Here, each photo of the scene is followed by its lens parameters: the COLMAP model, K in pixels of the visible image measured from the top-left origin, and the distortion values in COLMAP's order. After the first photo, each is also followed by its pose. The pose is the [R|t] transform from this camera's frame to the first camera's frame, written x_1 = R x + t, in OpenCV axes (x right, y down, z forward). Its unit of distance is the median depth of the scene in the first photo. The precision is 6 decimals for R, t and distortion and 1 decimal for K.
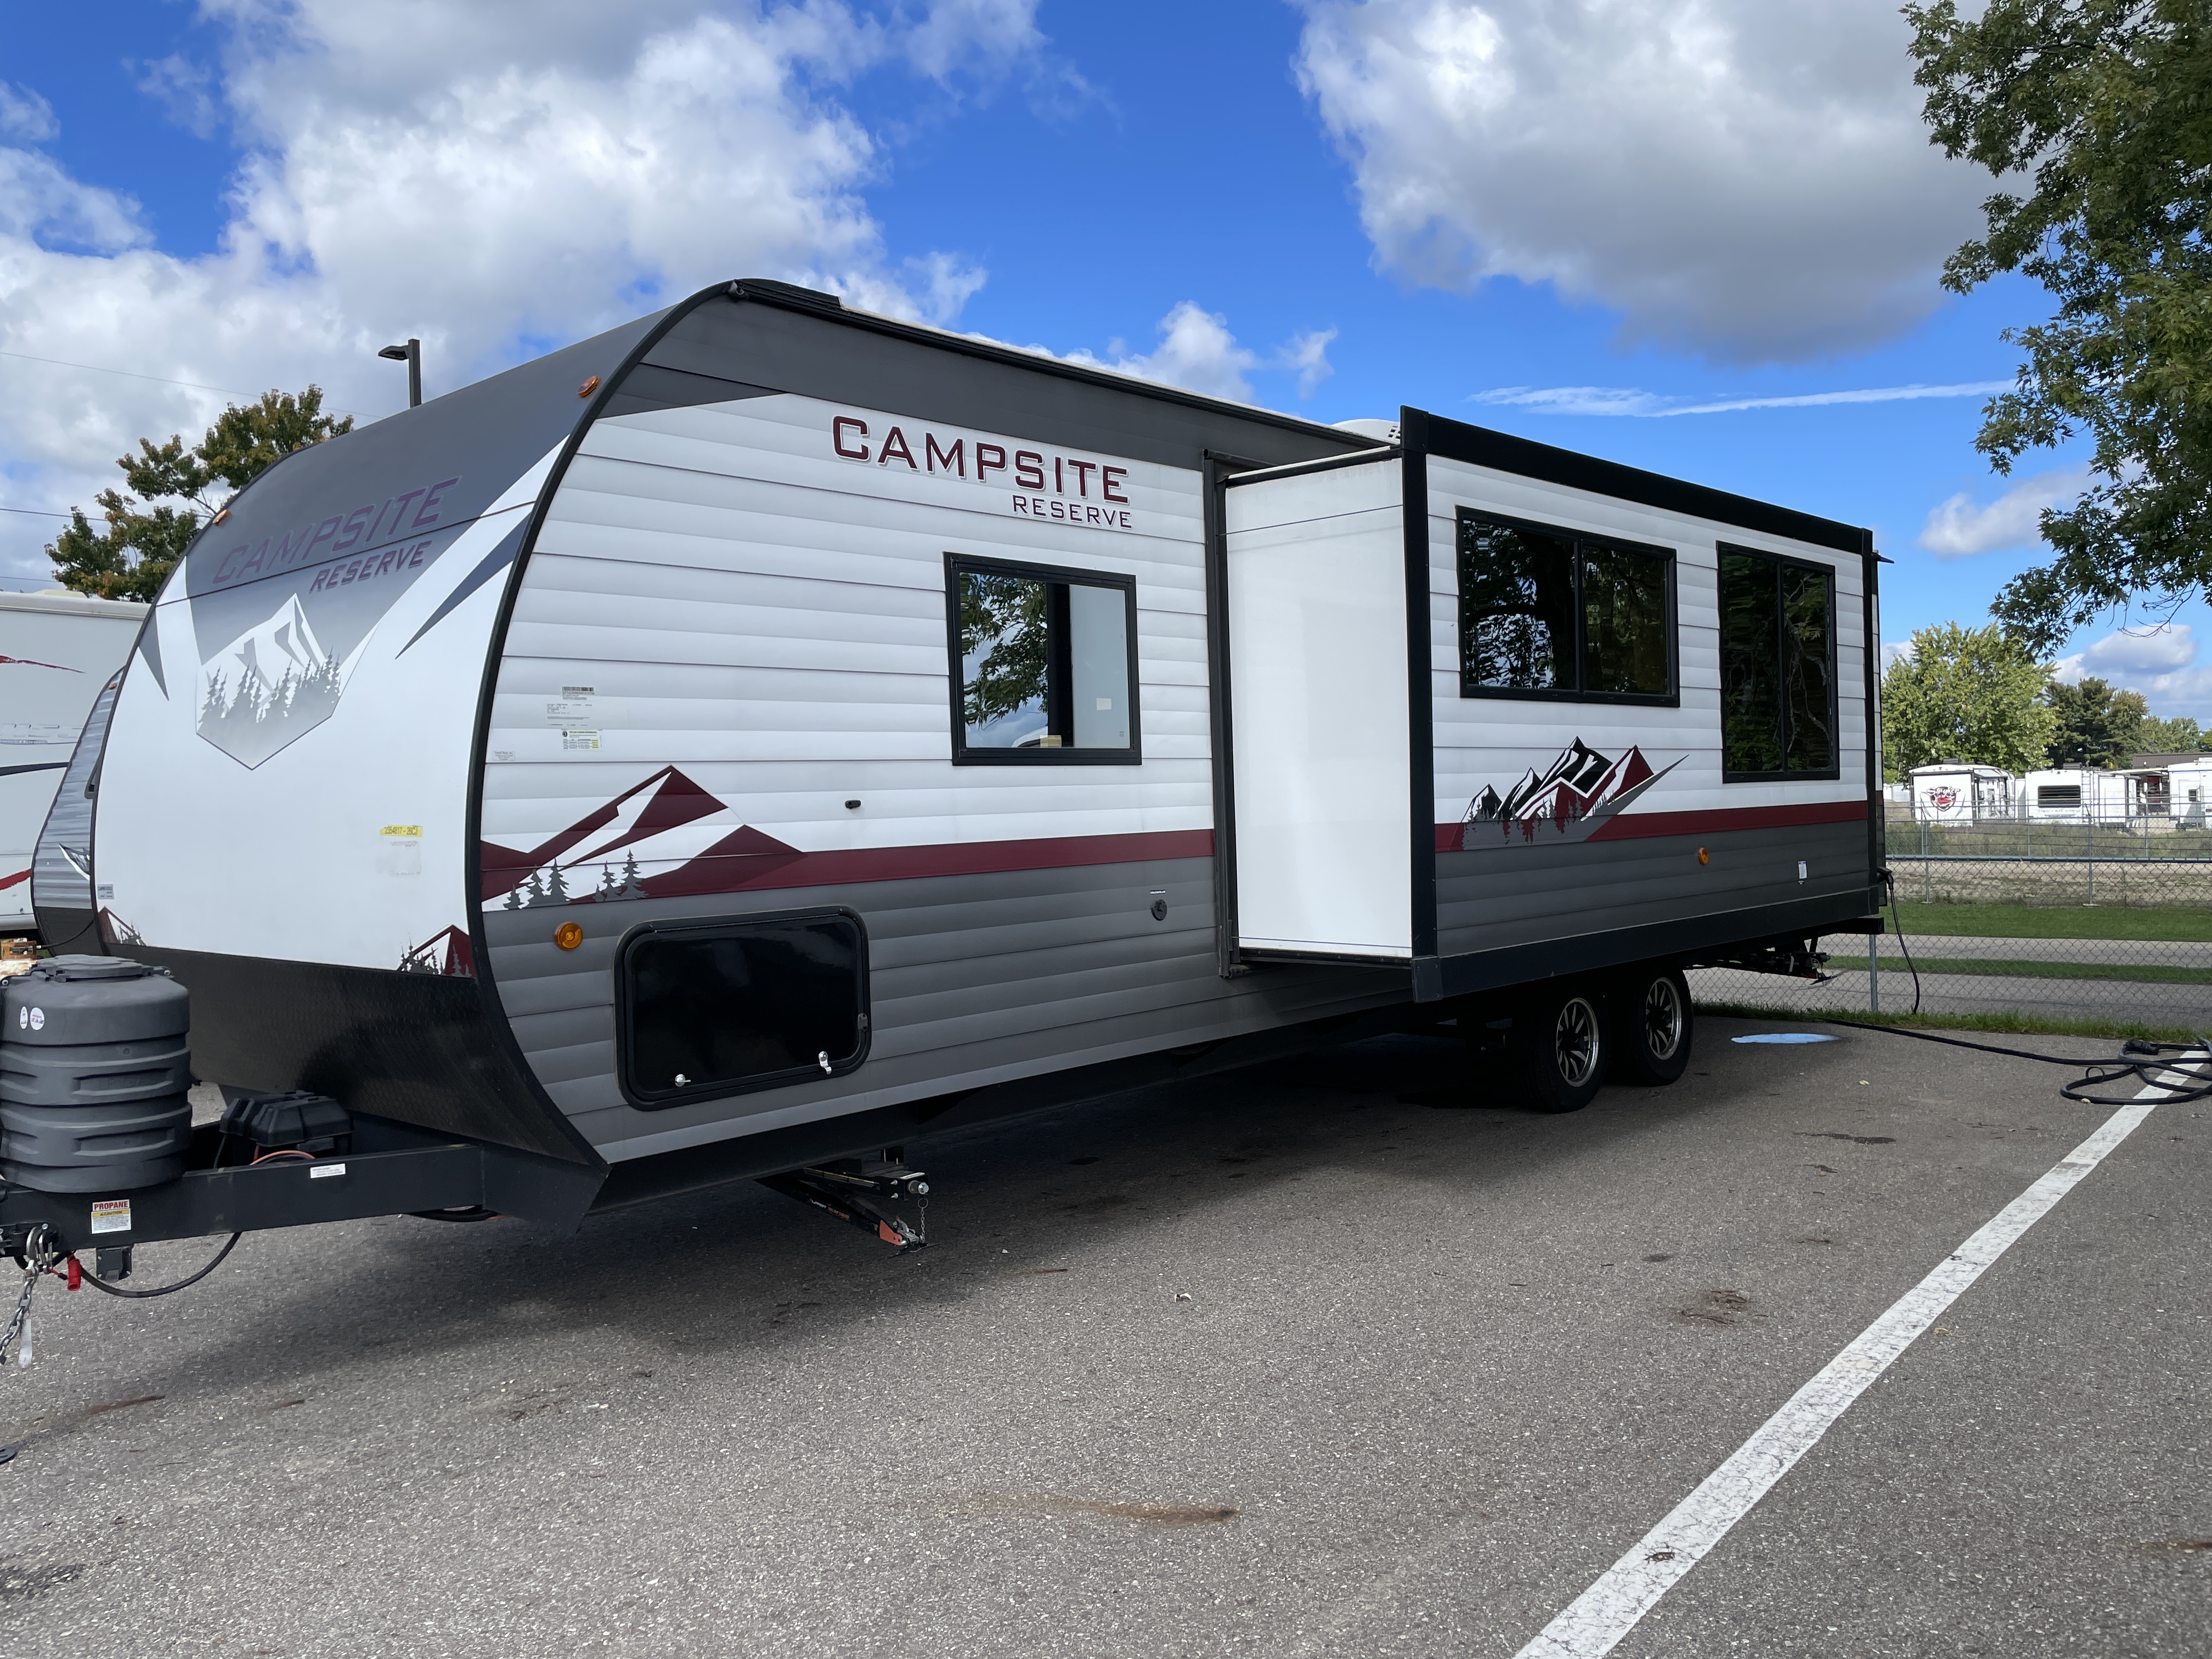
lens RADIAL K [[1668.2, 0, 1114.3], [0, 1668.2, 802.3], [0, 0, 1]] dist [0.091014, -0.137202]
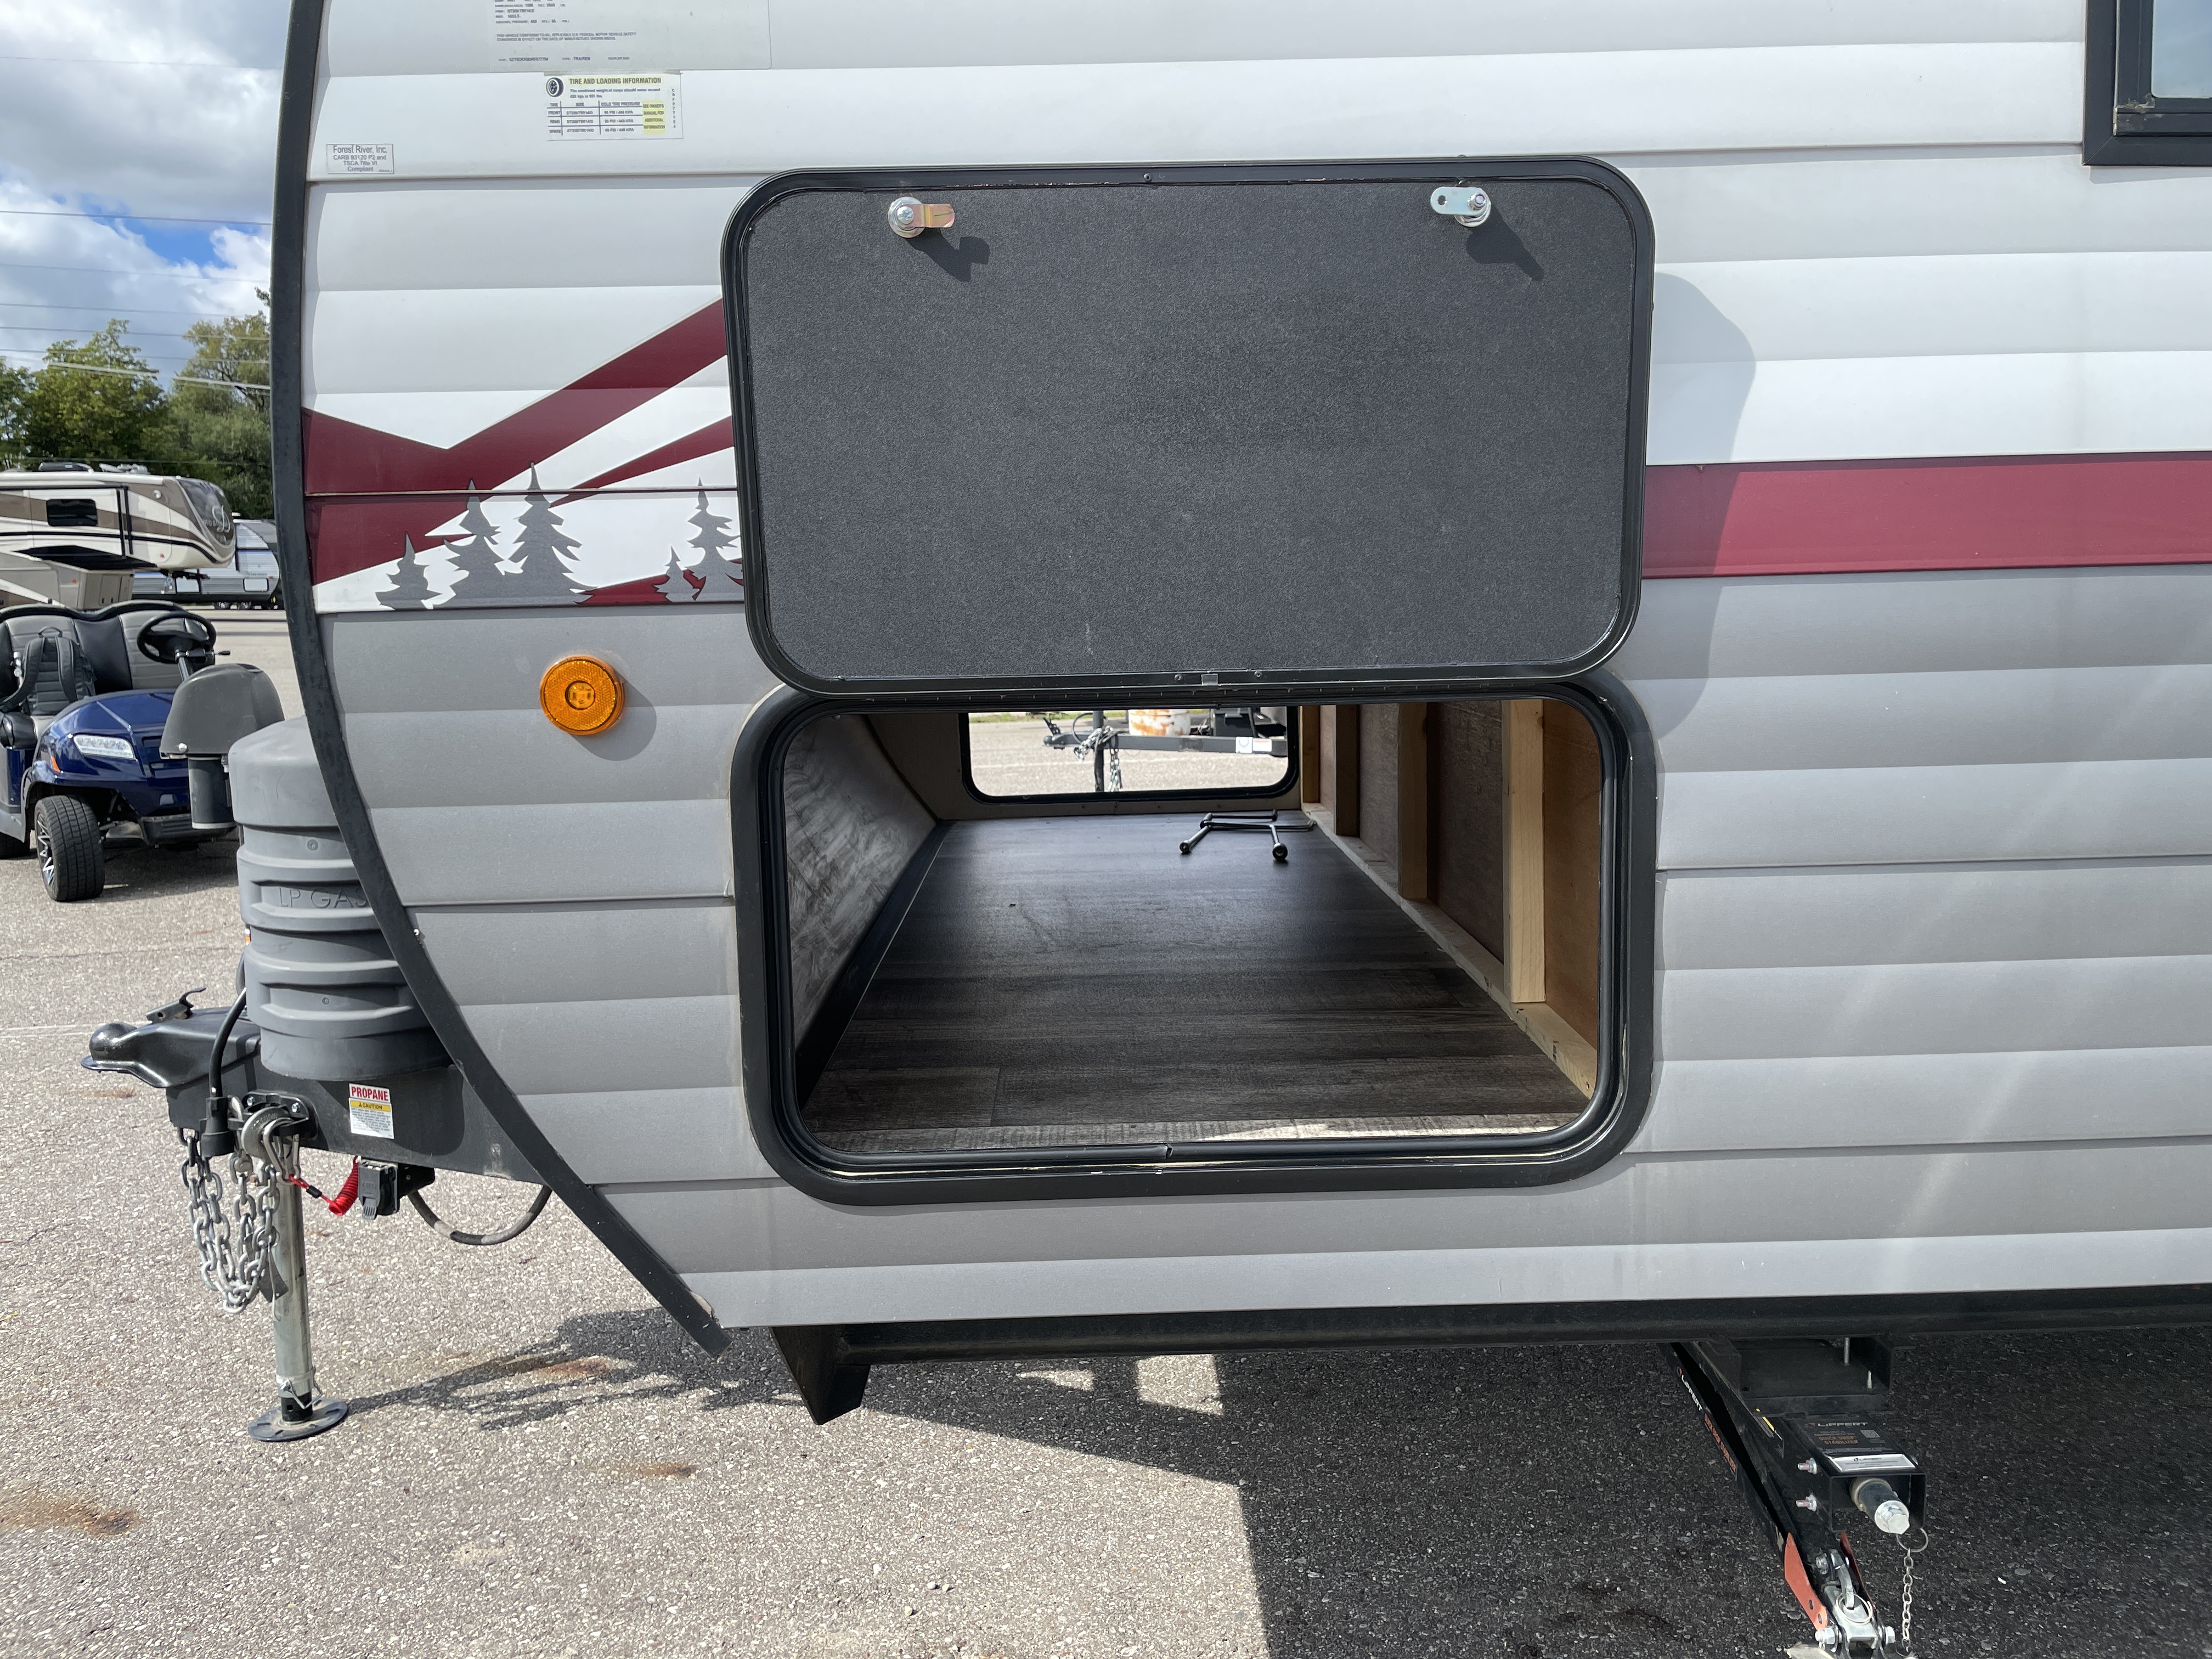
lens RADIAL K [[1668.2, 0, 1114.3], [0, 1668.2, 802.3], [0, 0, 1]] dist [0.091014, -0.137202]
pose [[0.690771, 0.109810, -0.714687, 0.004276], [0.001623, 0.988163, 0.153397, 0.047151], [0.723072, -0.107122, 0.682416, 0.824512]]
